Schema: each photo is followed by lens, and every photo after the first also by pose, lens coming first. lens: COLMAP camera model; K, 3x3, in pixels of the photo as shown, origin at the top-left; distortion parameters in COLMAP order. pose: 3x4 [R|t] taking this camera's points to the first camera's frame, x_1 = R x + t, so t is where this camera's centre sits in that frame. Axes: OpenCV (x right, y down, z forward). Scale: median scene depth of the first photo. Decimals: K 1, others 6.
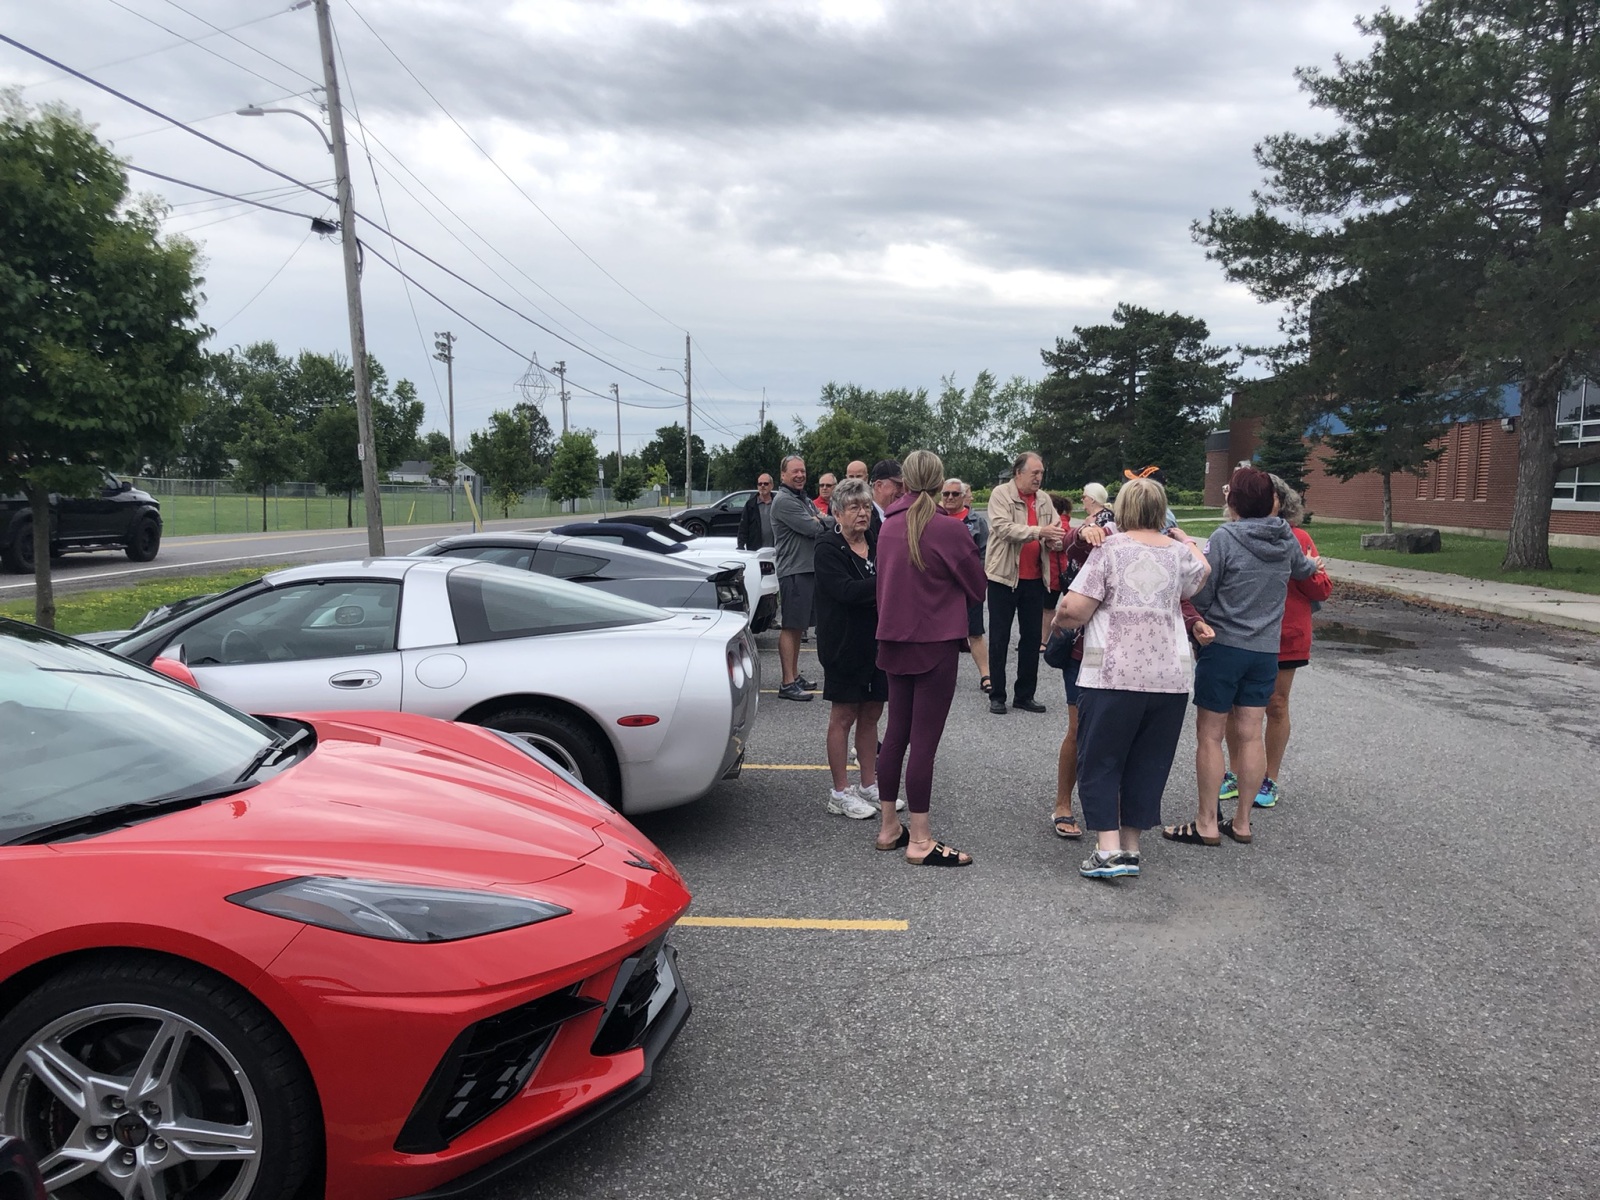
lens RADIAL K [[1309.3, 0, 800.4], [0, 1309.3, 621.1], [0, 0, 1]] dist [0.001594, -0.000138]
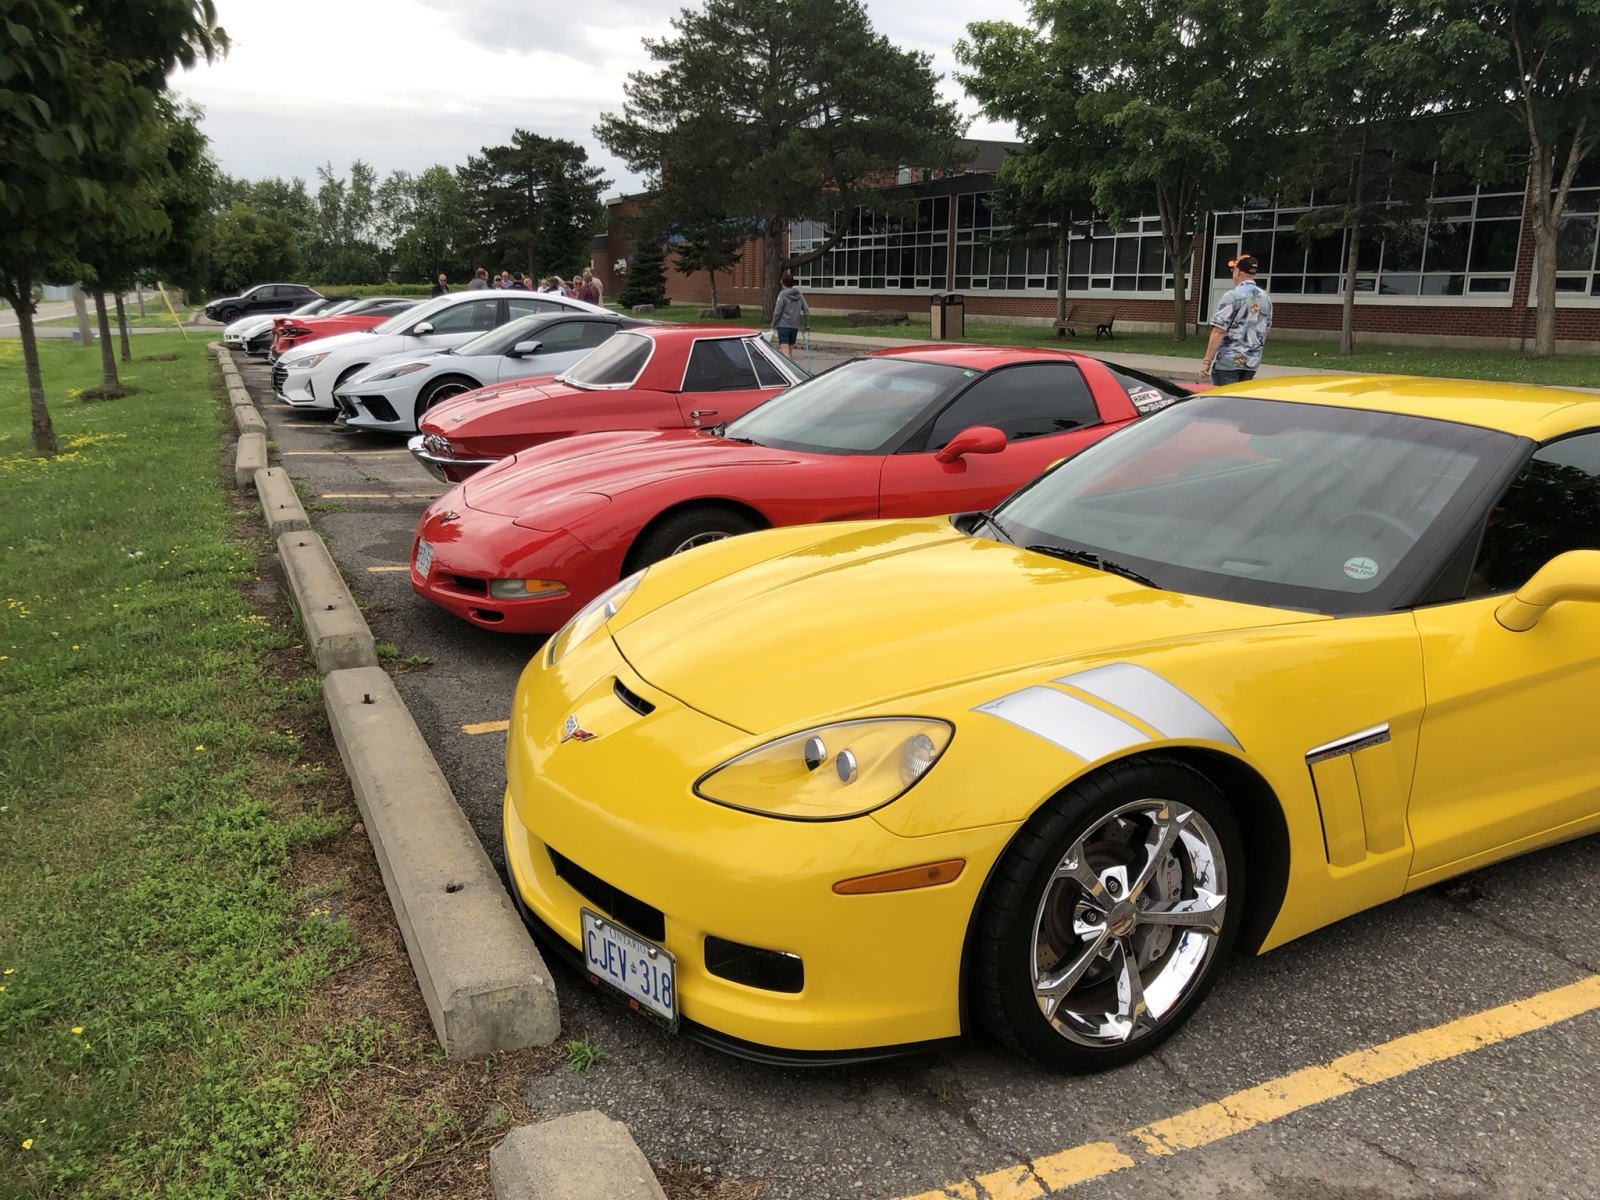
lens RADIAL K [[1320.0, 0, 800.0], [0, 1320.0, 600.0], [0, 0, 1]] dist [0.050910, -0.058469]
pose [[0.895287, -0.112571, 0.431032, -0.109544], [0.053779, 0.987781, 0.146272, 0.029721], [-0.442231, -0.107775, 0.890402, -0.293121]]
